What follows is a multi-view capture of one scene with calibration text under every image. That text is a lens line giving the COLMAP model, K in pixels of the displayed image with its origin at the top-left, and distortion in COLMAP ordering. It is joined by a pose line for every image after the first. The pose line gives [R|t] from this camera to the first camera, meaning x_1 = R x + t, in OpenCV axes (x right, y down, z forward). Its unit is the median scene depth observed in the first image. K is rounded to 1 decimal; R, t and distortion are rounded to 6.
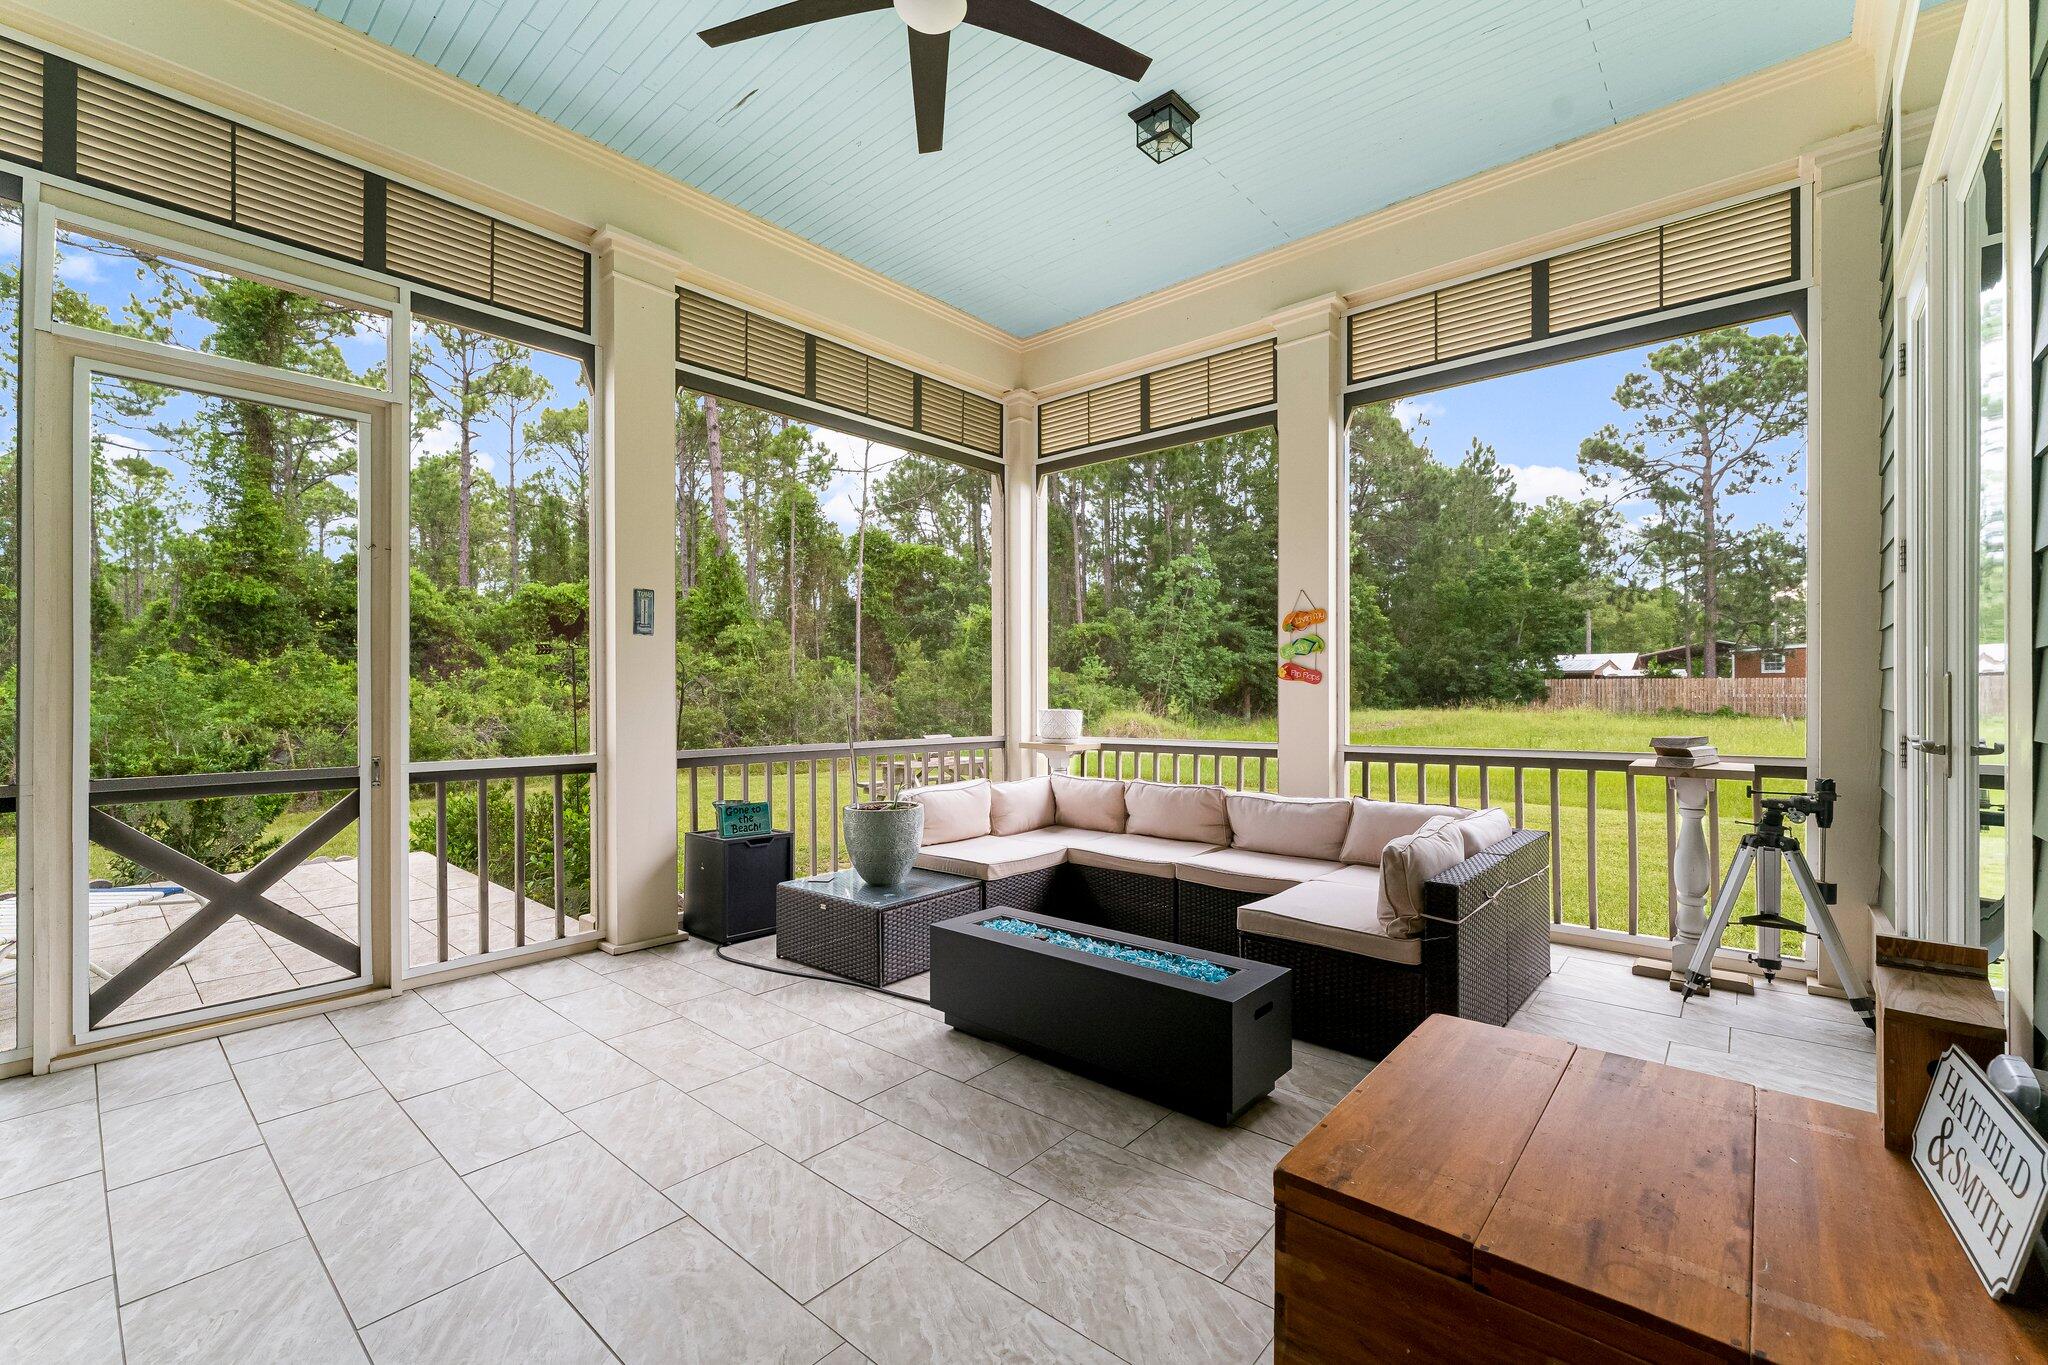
lens RADIAL K [[852.5, 0, 1017.4], [0, 852.5, 688.6], [0, 0, 1]] dist [-0.002212, -0.000291]
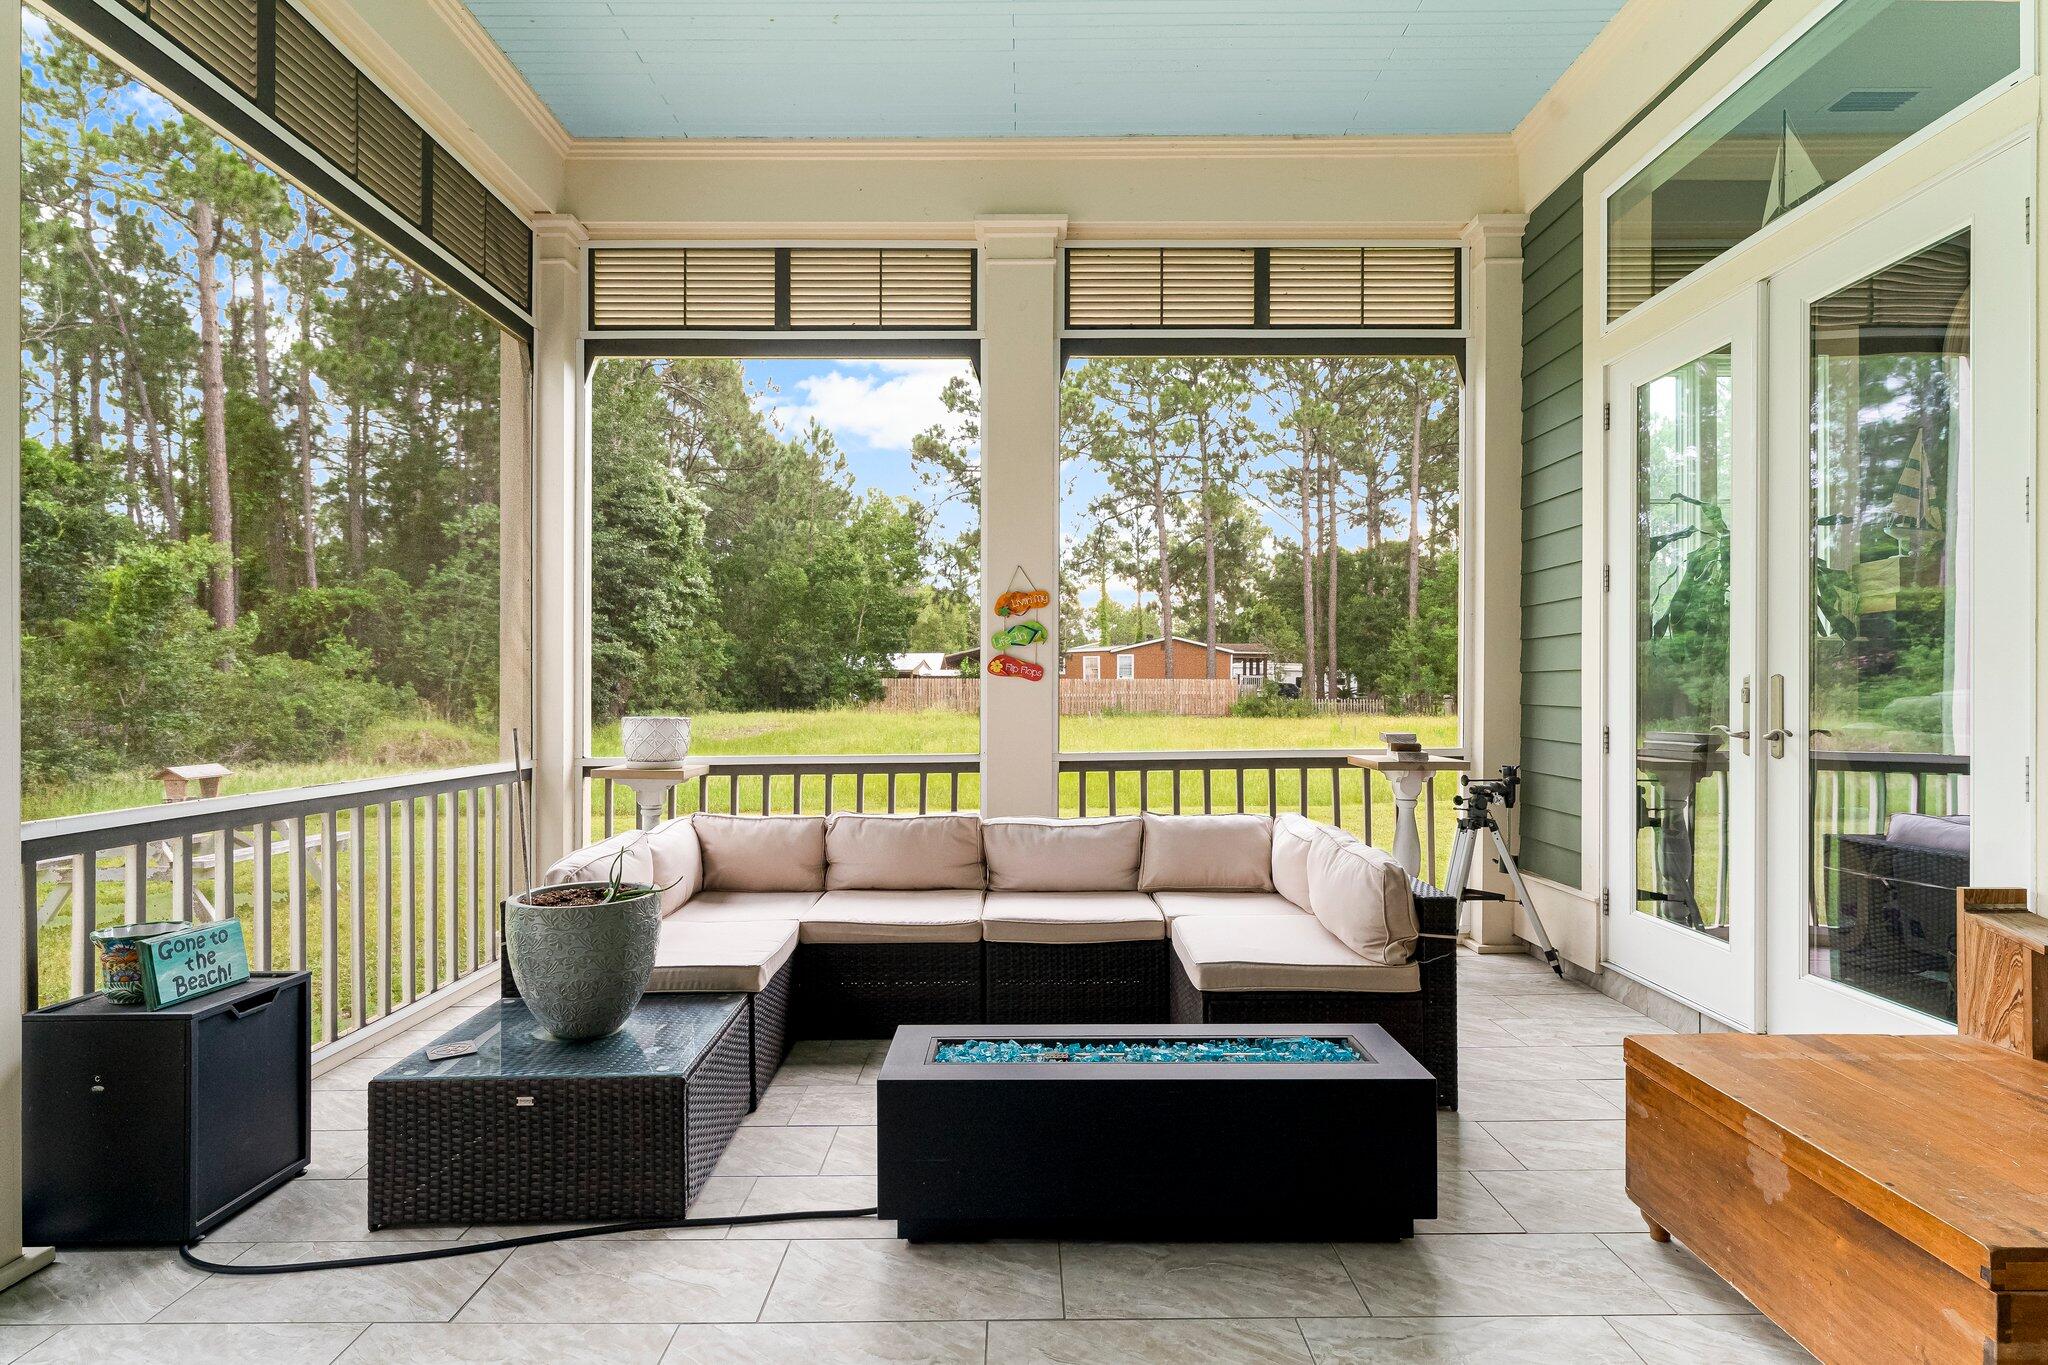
lens RADIAL K [[1034.4, 0, 1020.7], [0, 1034.4, 688.6], [0, 0, 1]] dist [0.000597, 0.000796]
pose [[0.753414, 0.002310, 0.657542, -0.317983], [-0.002922, 0.999996, -0.000165, 0.002251], [-0.657540, -0.001797, 0.753418, 0.248093]]
